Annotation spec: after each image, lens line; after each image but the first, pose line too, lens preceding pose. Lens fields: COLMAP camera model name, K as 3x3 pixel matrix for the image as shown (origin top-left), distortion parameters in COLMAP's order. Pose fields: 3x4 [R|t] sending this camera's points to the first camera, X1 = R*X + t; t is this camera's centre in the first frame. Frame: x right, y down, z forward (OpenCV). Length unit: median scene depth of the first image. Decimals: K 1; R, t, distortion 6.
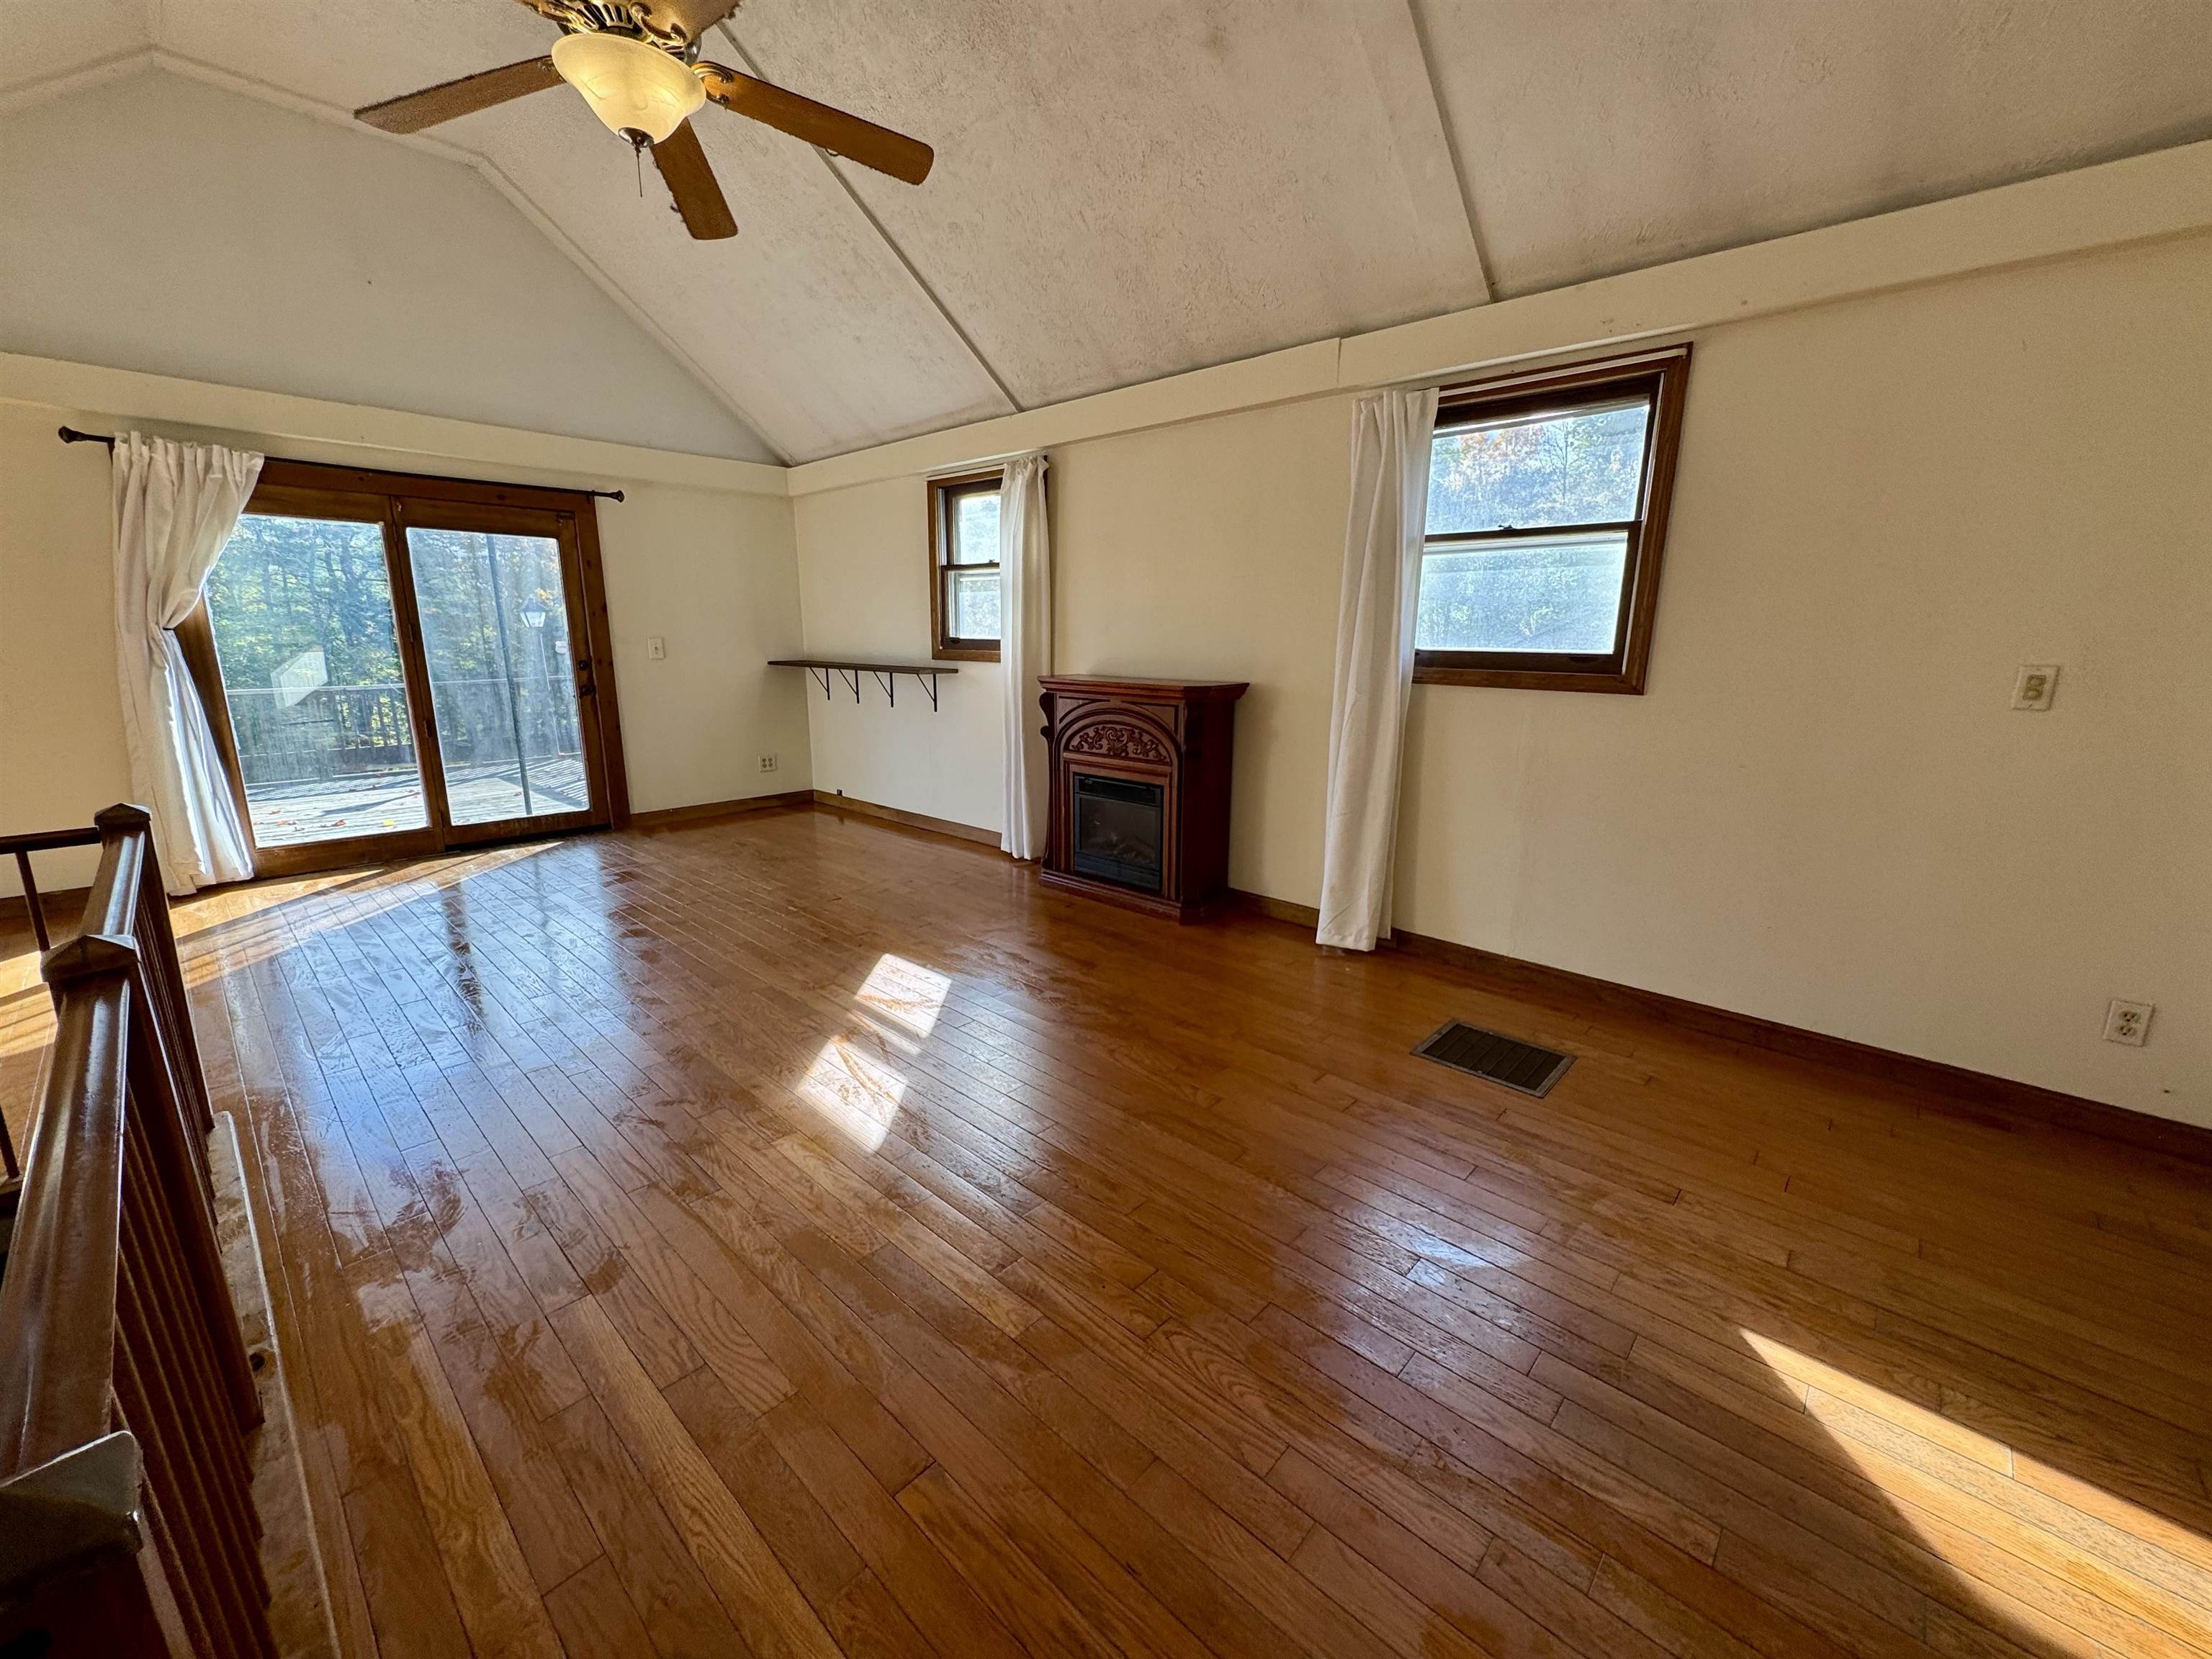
lens RADIAL K [[883.5, 0, 1108.3], [0, 883.5, 834.8], [0, 0, 1]] dist [0.001474, -0.000002]
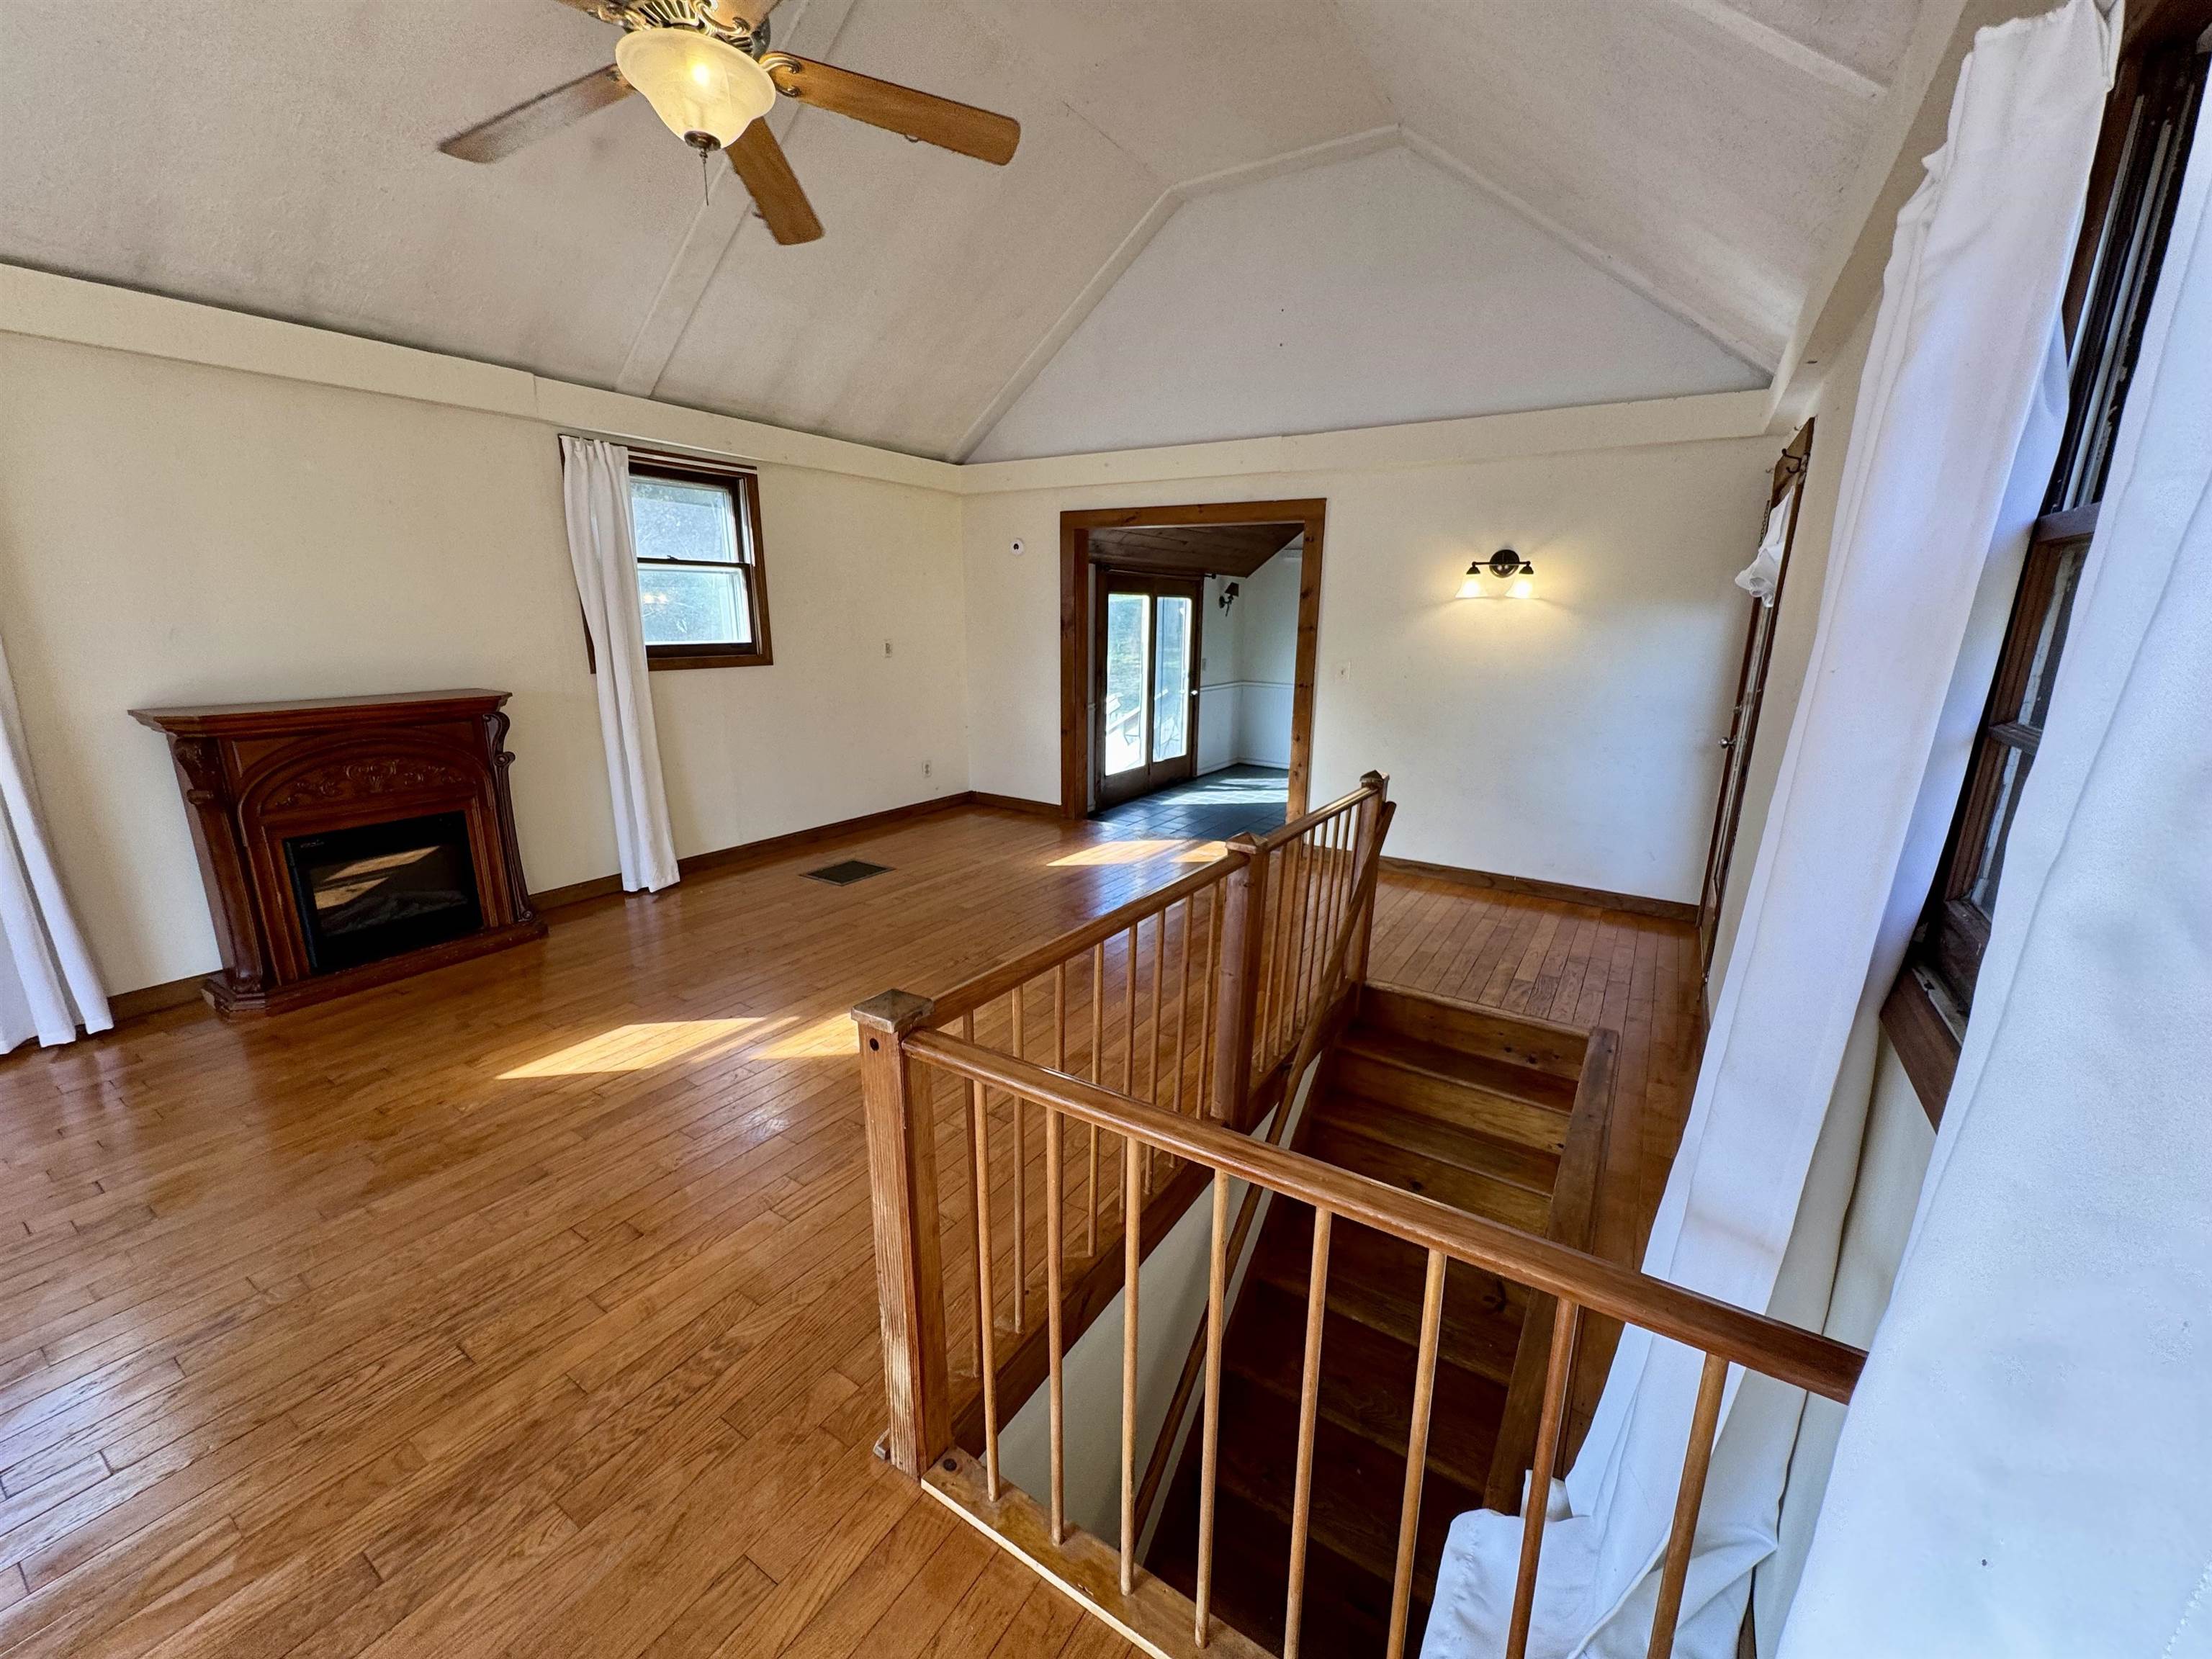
lens RADIAL K [[883.5, 0, 1110.0], [0, 883.5, 831.5], [0, 0, 1]] dist [0.001474, -0.000002]
pose [[-0.182244, -0.251052, 0.950663, -1.151545], [0.210394, 0.934504, 0.287118, -0.194175], [-0.960480, 0.252339, -0.117488, 0.596999]]
